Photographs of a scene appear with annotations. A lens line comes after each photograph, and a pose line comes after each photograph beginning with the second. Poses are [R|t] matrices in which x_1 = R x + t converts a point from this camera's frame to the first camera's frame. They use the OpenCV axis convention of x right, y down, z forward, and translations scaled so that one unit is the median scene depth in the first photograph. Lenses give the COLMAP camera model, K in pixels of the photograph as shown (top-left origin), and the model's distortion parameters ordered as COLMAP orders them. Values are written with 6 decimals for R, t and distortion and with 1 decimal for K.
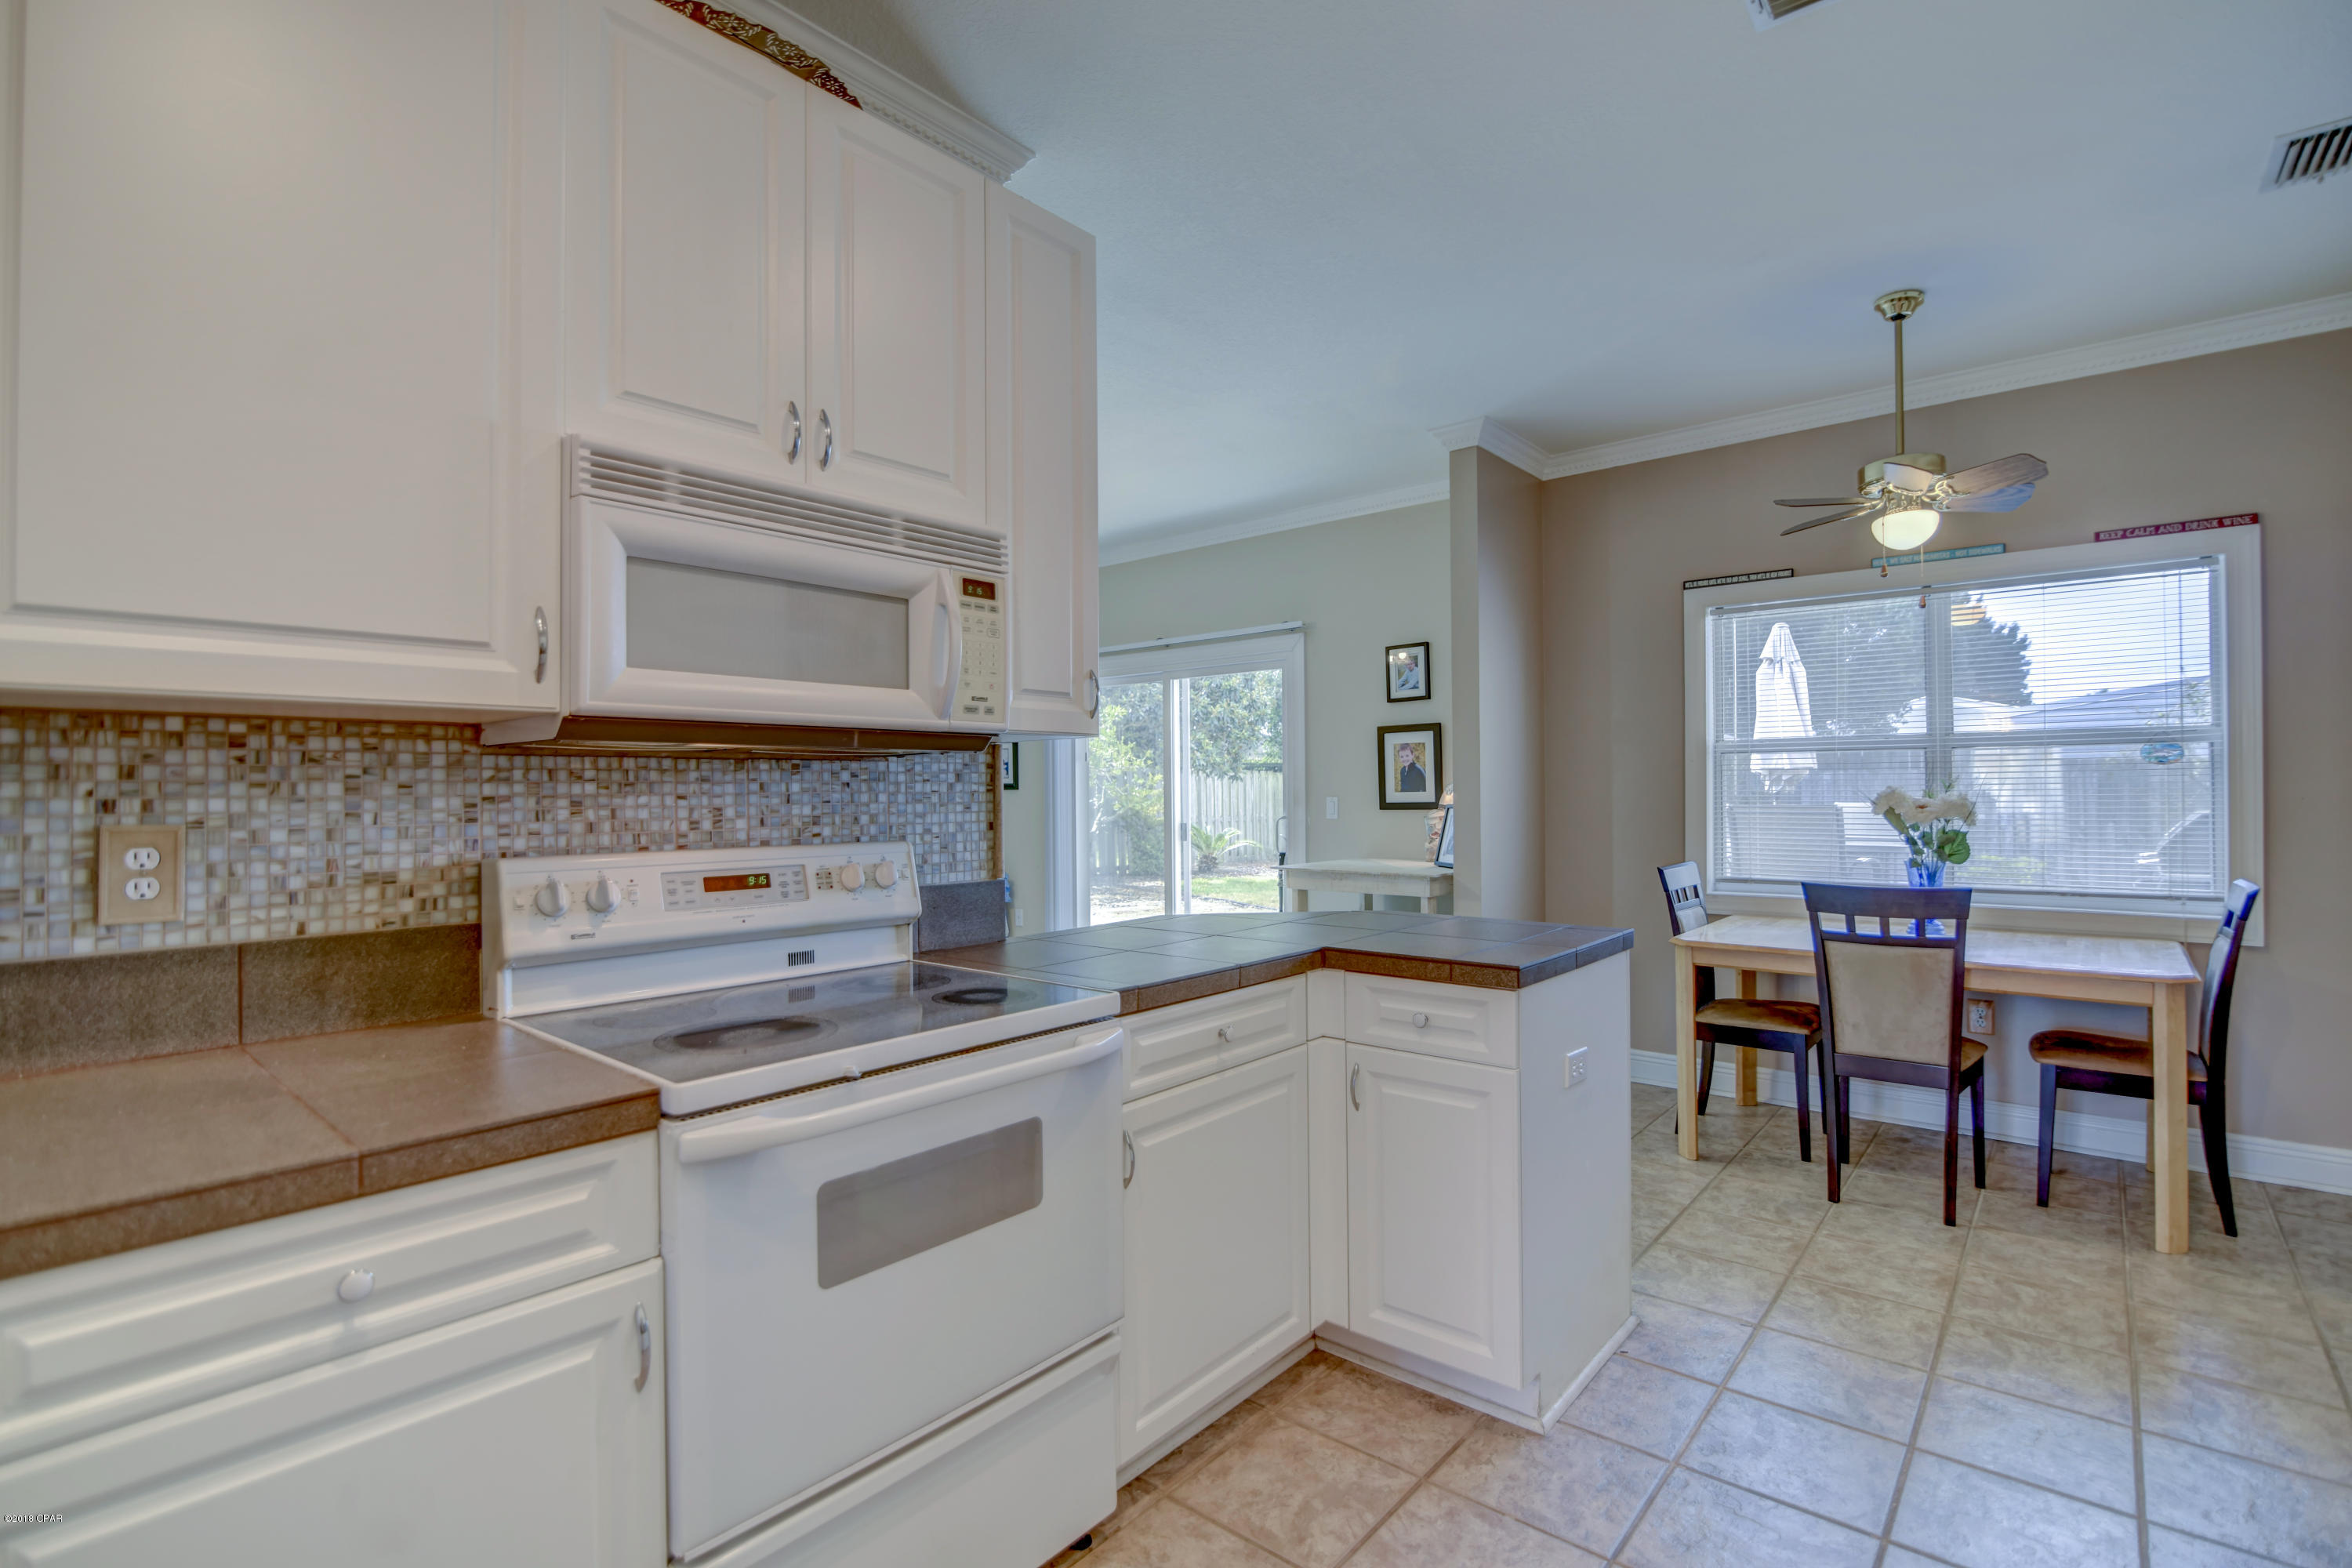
lens RADIAL K [[1085.8, 0, 1182.4], [0, 1085.8, 784.3], [0, 0, 1]] dist [-0.001755, -0.001694]
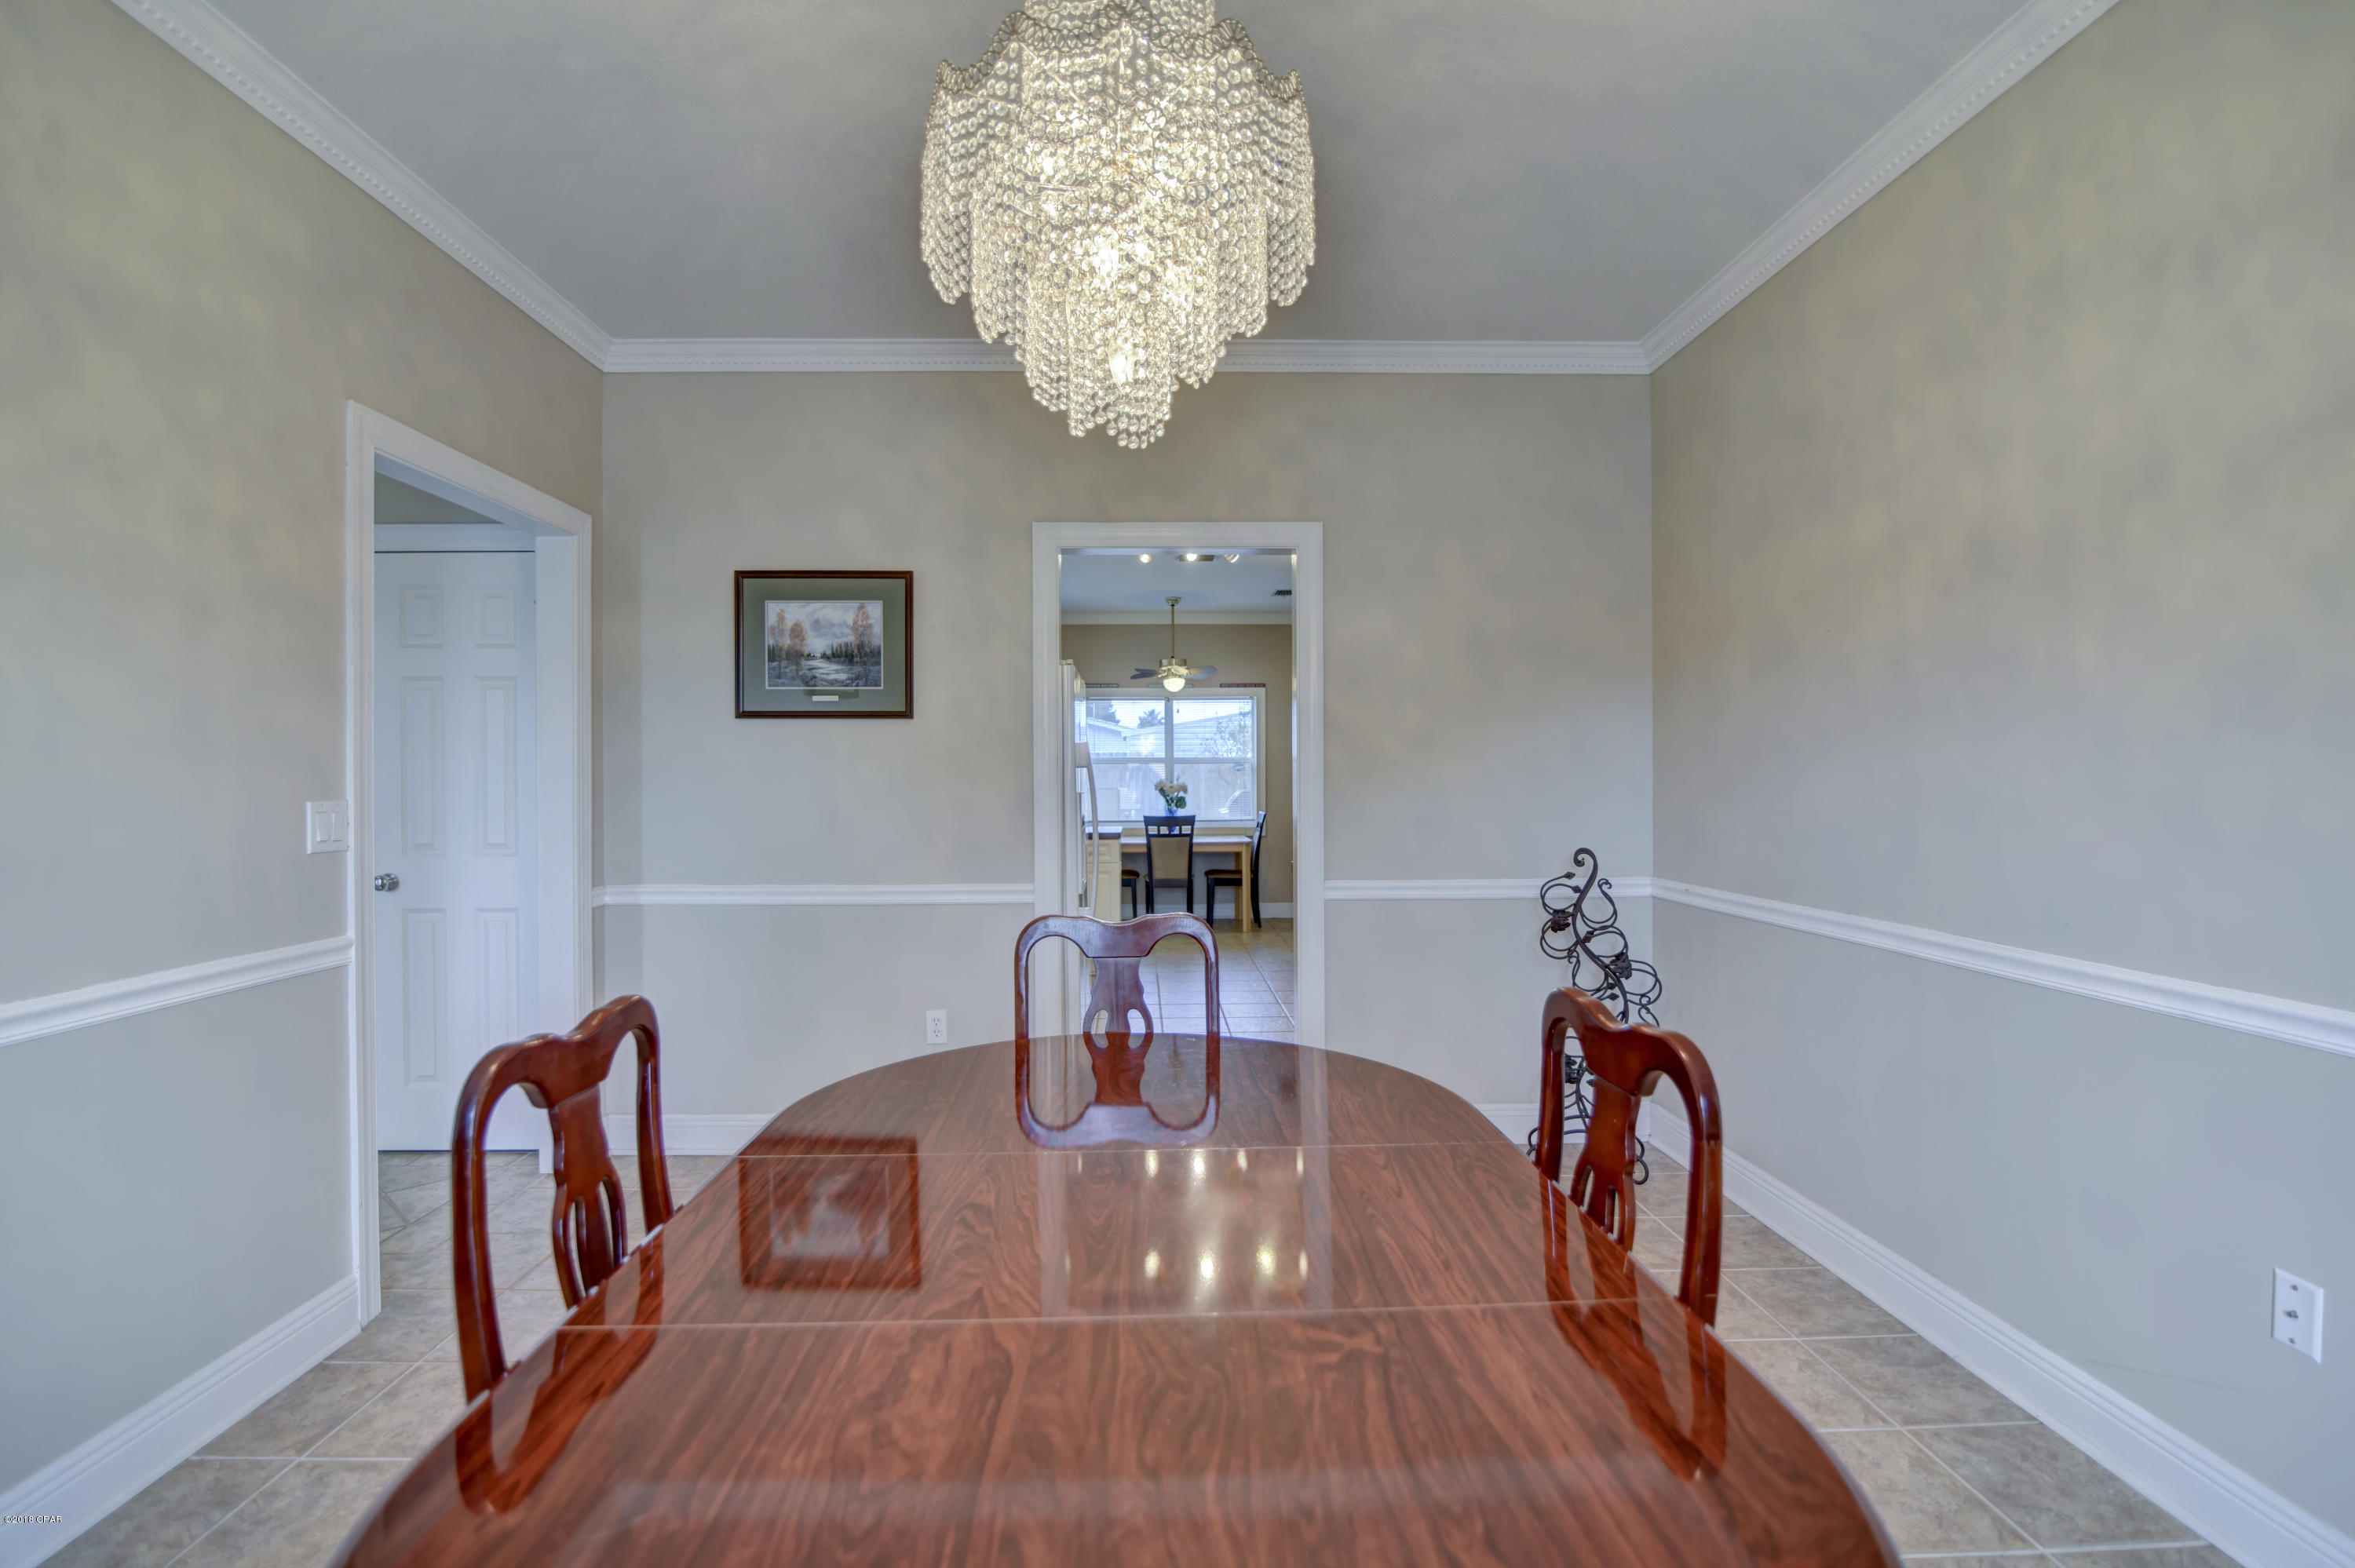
lens RADIAL K [[1087.0, 0, 1184.2], [0, 1087.0, 771.9], [0, 0, 1]] dist [-0.001755, -0.001694]
pose [[0.737982, 0.006911, 0.674785, -1.129125], [-0.003081, 0.999972, -0.006873, 0.003308], [-0.674814, 0.002993, 0.737982, -1.001301]]
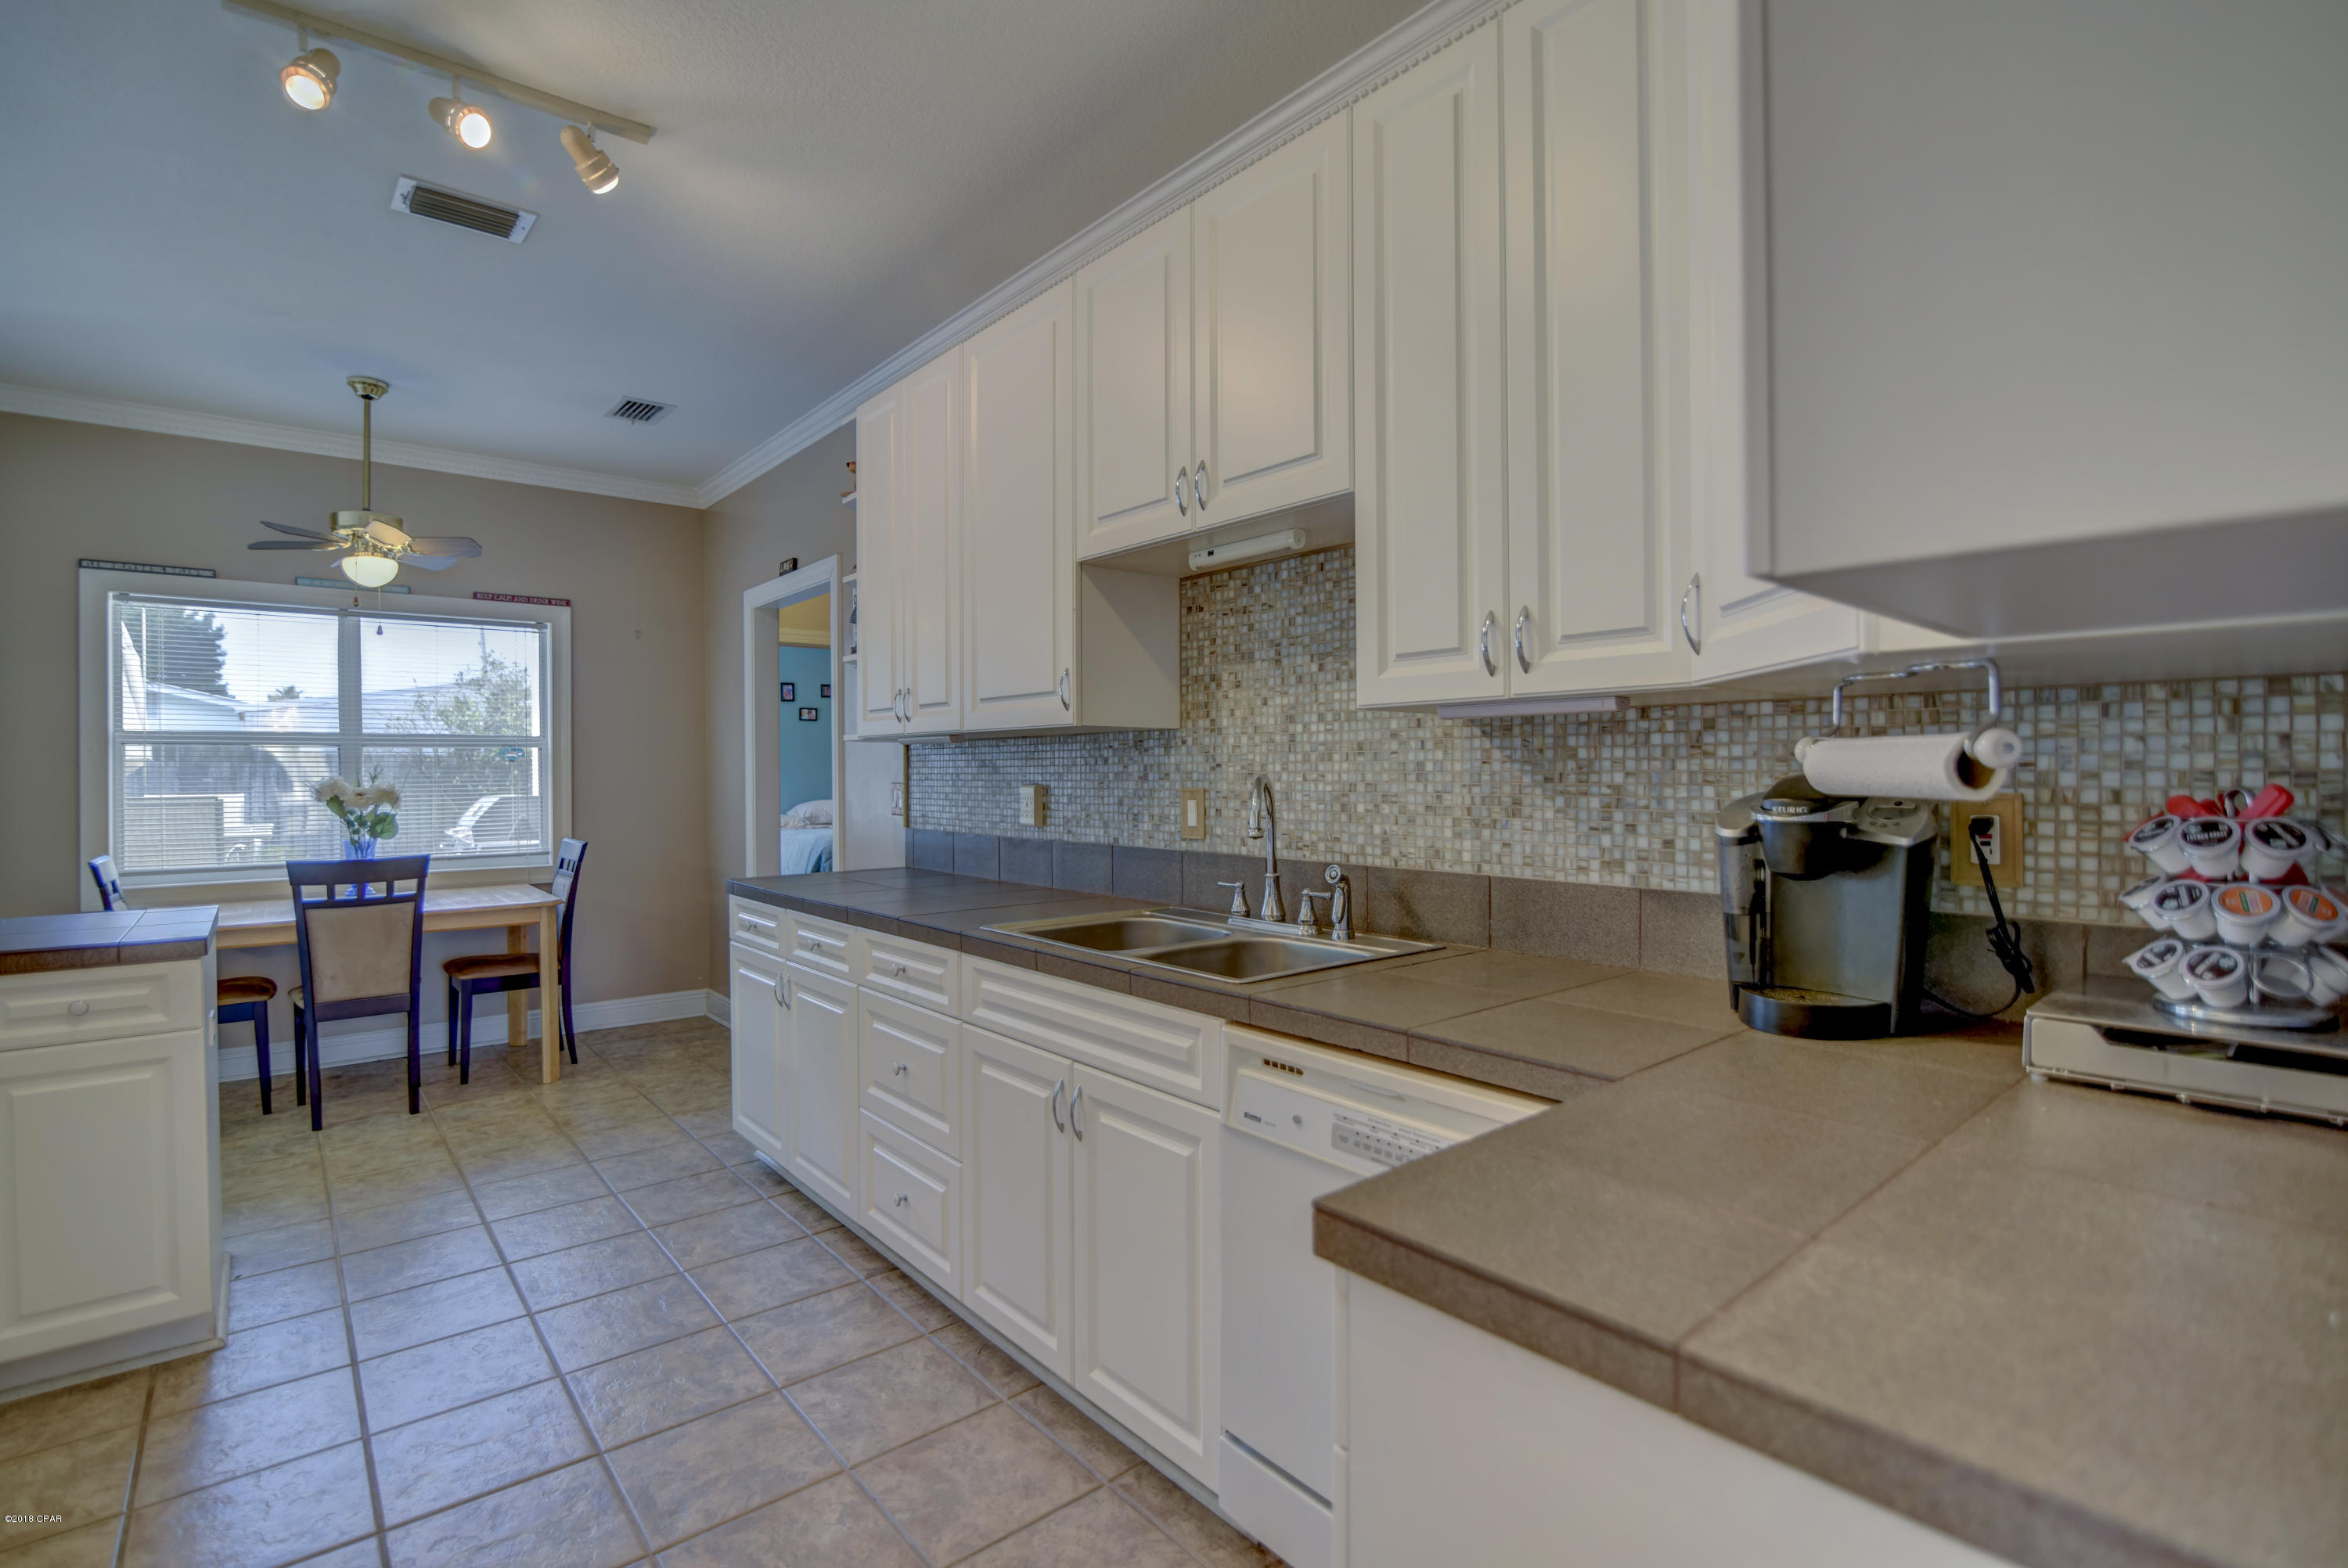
lens RADIAL K [[1083.8, 0, 1153.1], [0, 1083.8, 783.3], [0, 0, 1]] dist [-0.001755, -0.001694]
pose [[0.184241, -0.003499, 0.982875, -0.382978], [-0.001933, 0.999990, 0.003922, 0.002203], [-0.982879, -0.002623, 0.184232, -0.104984]]
